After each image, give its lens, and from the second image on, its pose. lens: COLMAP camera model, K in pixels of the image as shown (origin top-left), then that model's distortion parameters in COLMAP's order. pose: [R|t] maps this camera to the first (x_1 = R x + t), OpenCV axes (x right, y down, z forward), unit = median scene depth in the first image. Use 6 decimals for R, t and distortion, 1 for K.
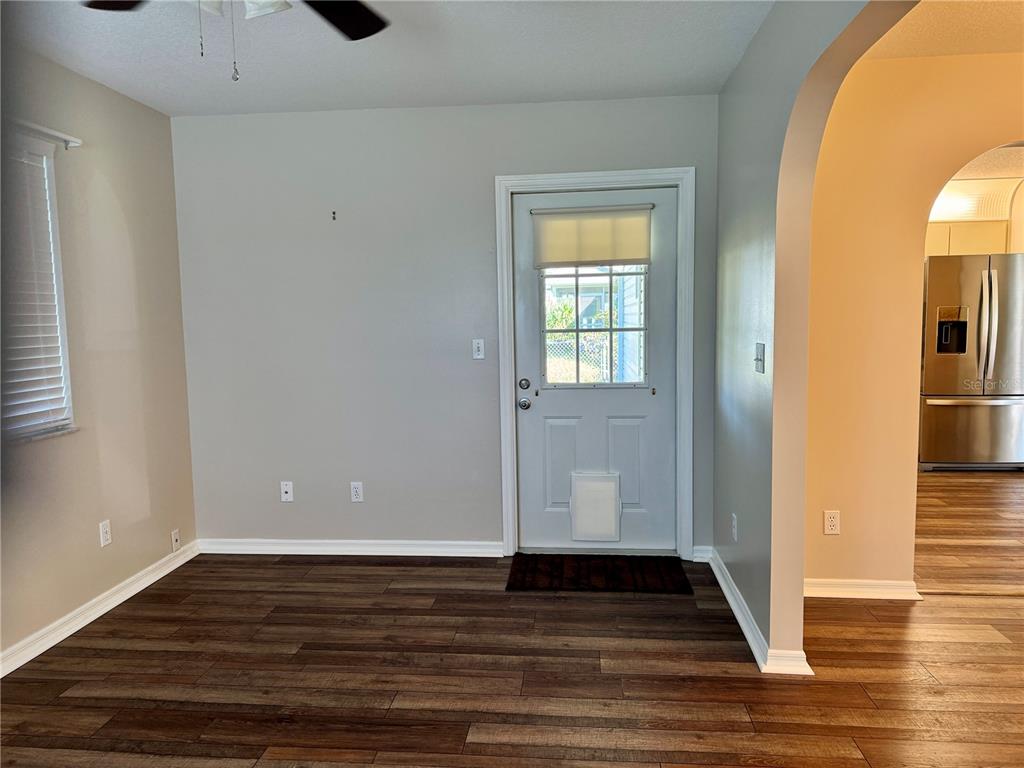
lens RADIAL K [[723.6, 0, 514.4], [0, 723.6, 391.6], [0, 0, 1]] dist [0.060985, -0.079802]
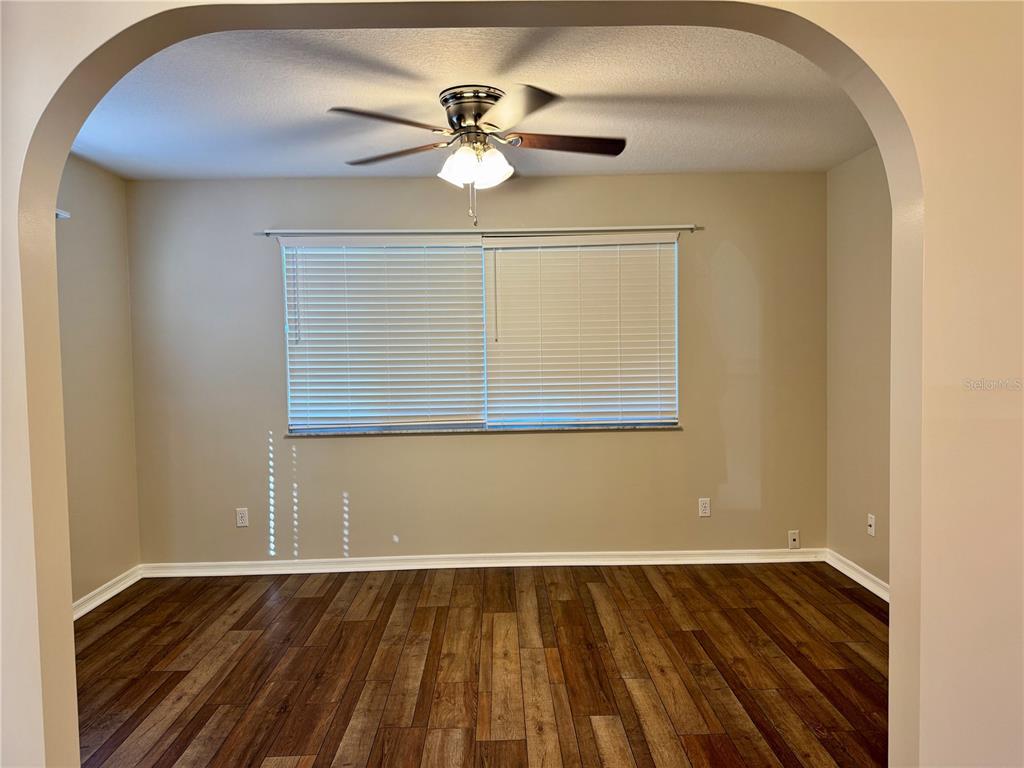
lens RADIAL K [[723.6, 0, 509.3], [0, 723.6, 376.5], [0, 0, 1]] dist [0.060985, -0.079802]
pose [[0.119849, 0.052991, -0.991377, 0.796863], [-0.091018, 0.994956, 0.042179, -0.078215], [0.988611, 0.085178, 0.124068, 0.510060]]
